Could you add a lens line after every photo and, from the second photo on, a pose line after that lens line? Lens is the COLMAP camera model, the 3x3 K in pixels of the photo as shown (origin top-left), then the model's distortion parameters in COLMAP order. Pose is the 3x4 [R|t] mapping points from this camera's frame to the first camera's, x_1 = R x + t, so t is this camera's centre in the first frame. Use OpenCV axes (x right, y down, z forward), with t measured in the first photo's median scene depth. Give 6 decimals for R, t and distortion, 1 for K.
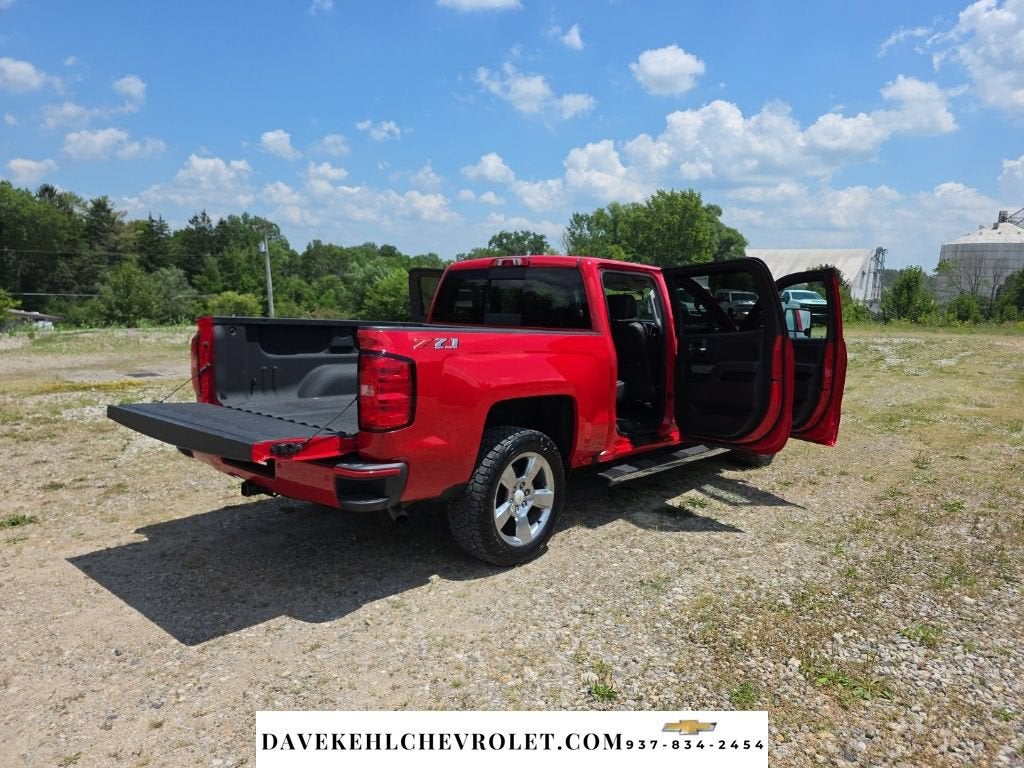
lens RADIAL K [[695.3, 0, 514.8], [0, 695.3, 398.6], [0, 0, 1]] dist [0.047252, -0.035441]
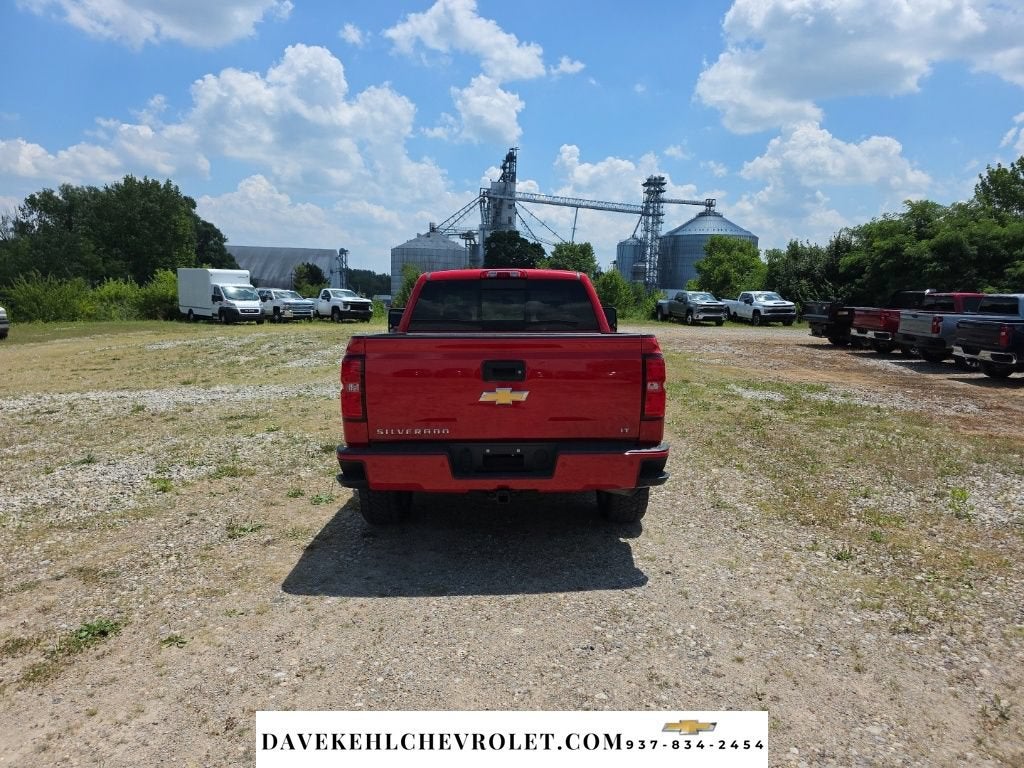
lens RADIAL K [[695.3, 0, 506.9], [0, 695.3, 408.7], [0, 0, 1]] dist [0.047252, -0.035441]
pose [[0.749332, -0.119737, 0.651279, -0.037519], [0.107697, 0.992458, 0.058551, -0.002239], [-0.653378, 0.026267, 0.756576, 0.007530]]
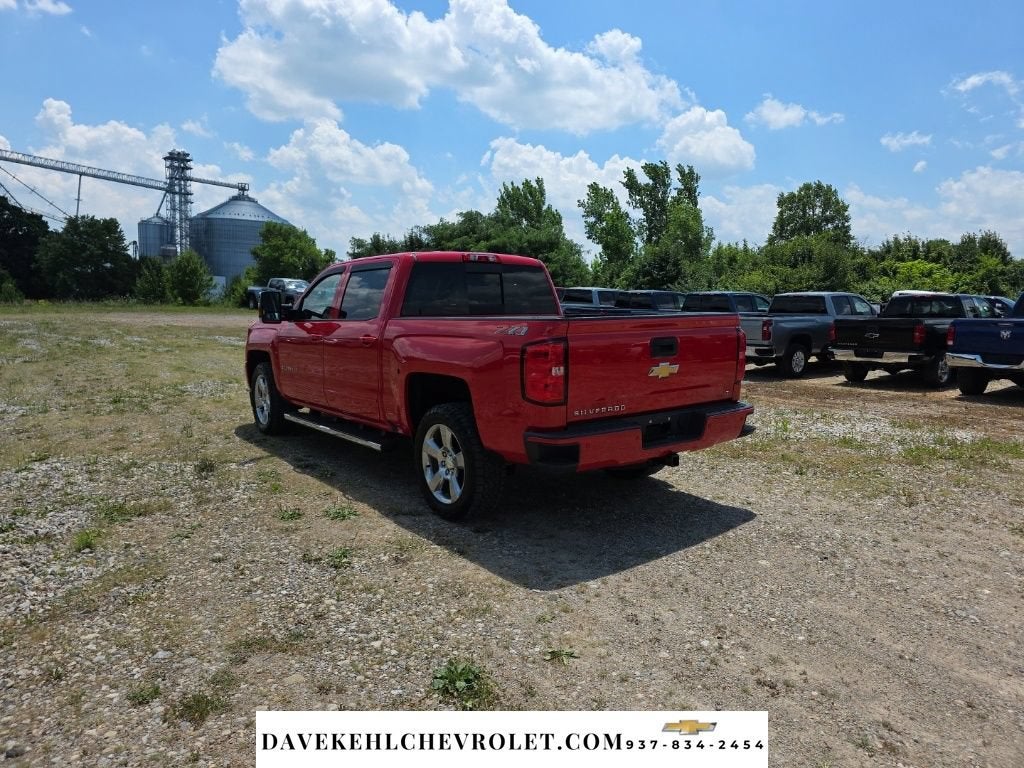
lens RADIAL K [[695.3, 0, 517.0], [0, 695.3, 403.5], [0, 0, 1]] dist [0.047252, -0.035441]
pose [[0.184338, -0.171881, 0.967717, -0.055561], [0.132604, 0.979937, 0.148792, -0.006171], [-0.973877, 0.100895, 0.203432, 0.036450]]
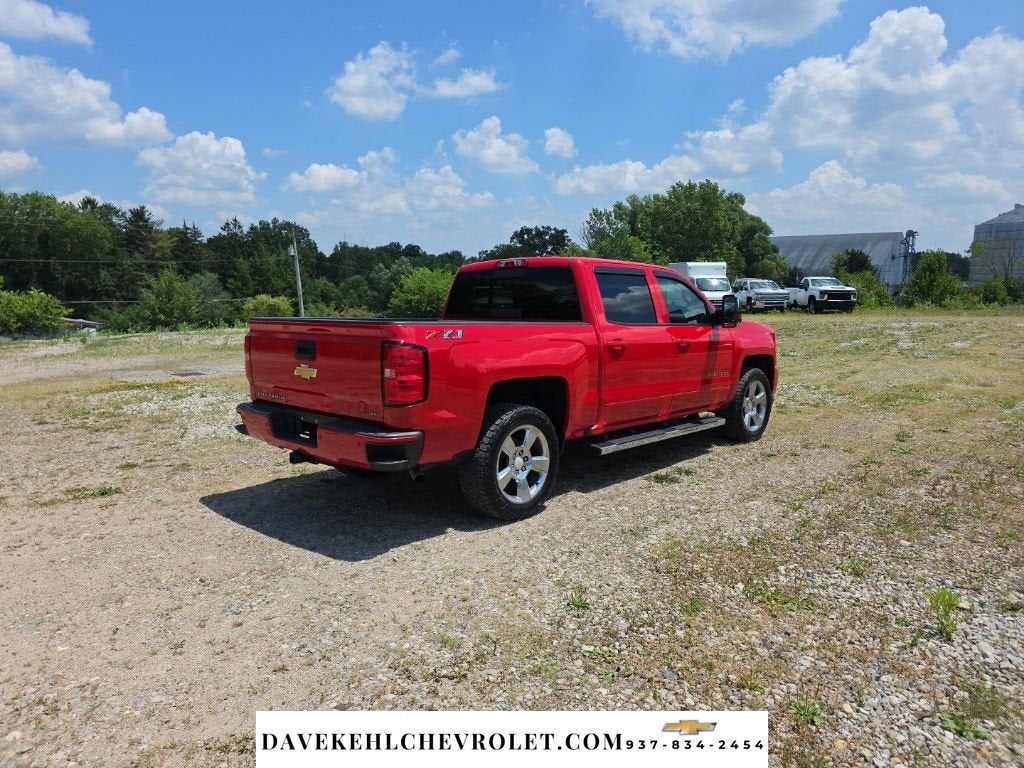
lens RADIAL K [[695.3, 0, 504.2], [0, 695.3, 386.7], [0, 0, 1]] dist [0.047252, -0.035441]
pose [[0.998401, -0.020944, -0.052514, 0.001748], [0.020428, 0.999738, -0.010361, 0.000939], [0.052717, 0.009271, 0.998566, -0.007284]]
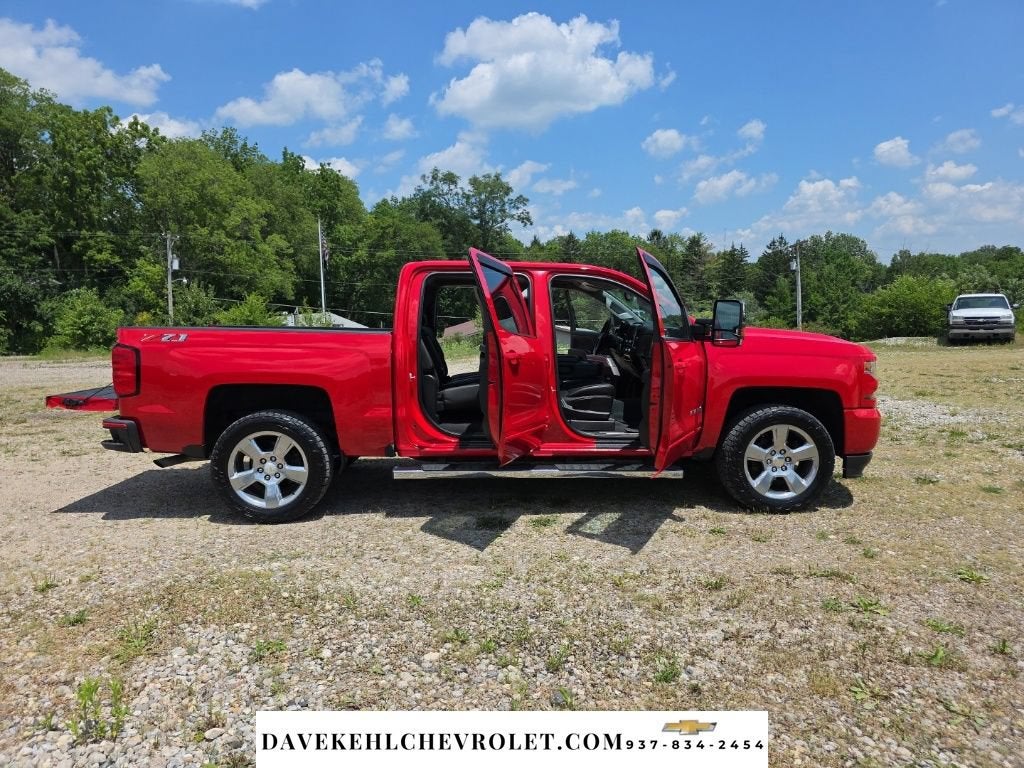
lens RADIAL K [[695.3, 0, 518.8], [0, 695.3, 383.6], [0, 0, 1]] dist [0.047252, -0.035441]
pose [[0.691628, 0.036080, -0.721353, 0.048690], [-0.071678, 0.997250, -0.018844, -0.000476], [0.718689, 0.064738, 0.692312, 0.019749]]
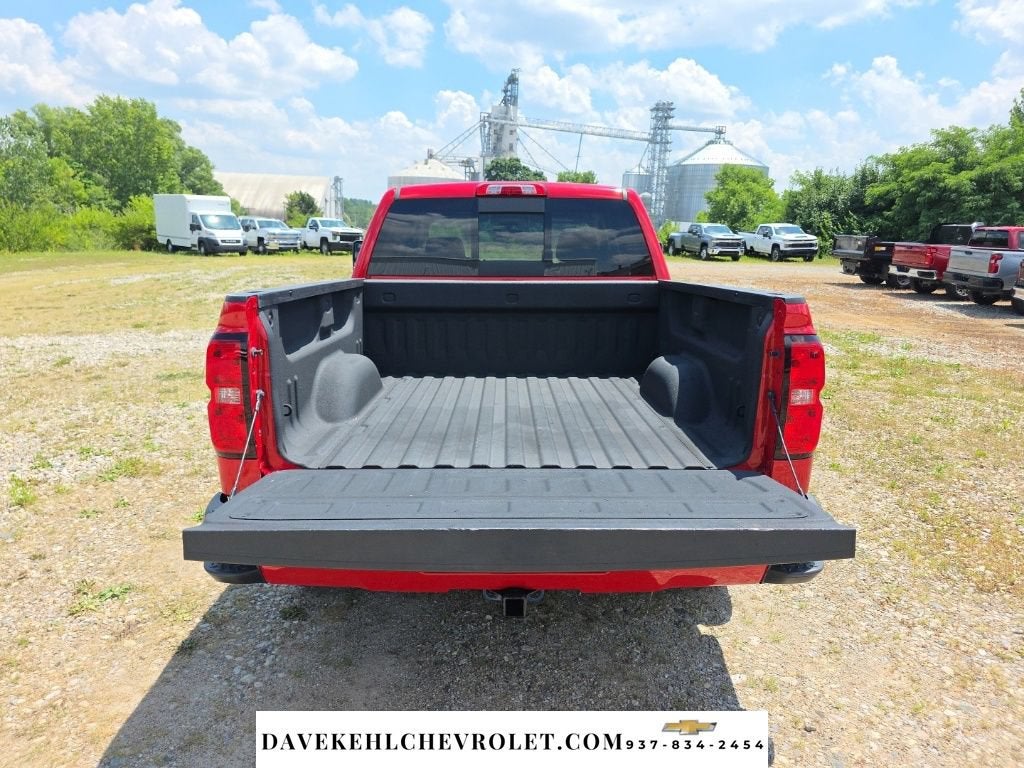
lens RADIAL K [[695.3, 0, 507.0], [0, 695.3, 395.9], [0, 0, 1]] dist [0.047252, -0.035441]
pose [[0.749732, -0.163816, 0.641145, -0.025869], [0.100877, 0.985844, 0.133927, -0.003943], [-0.654008, -0.035732, 0.755643, 0.021363]]
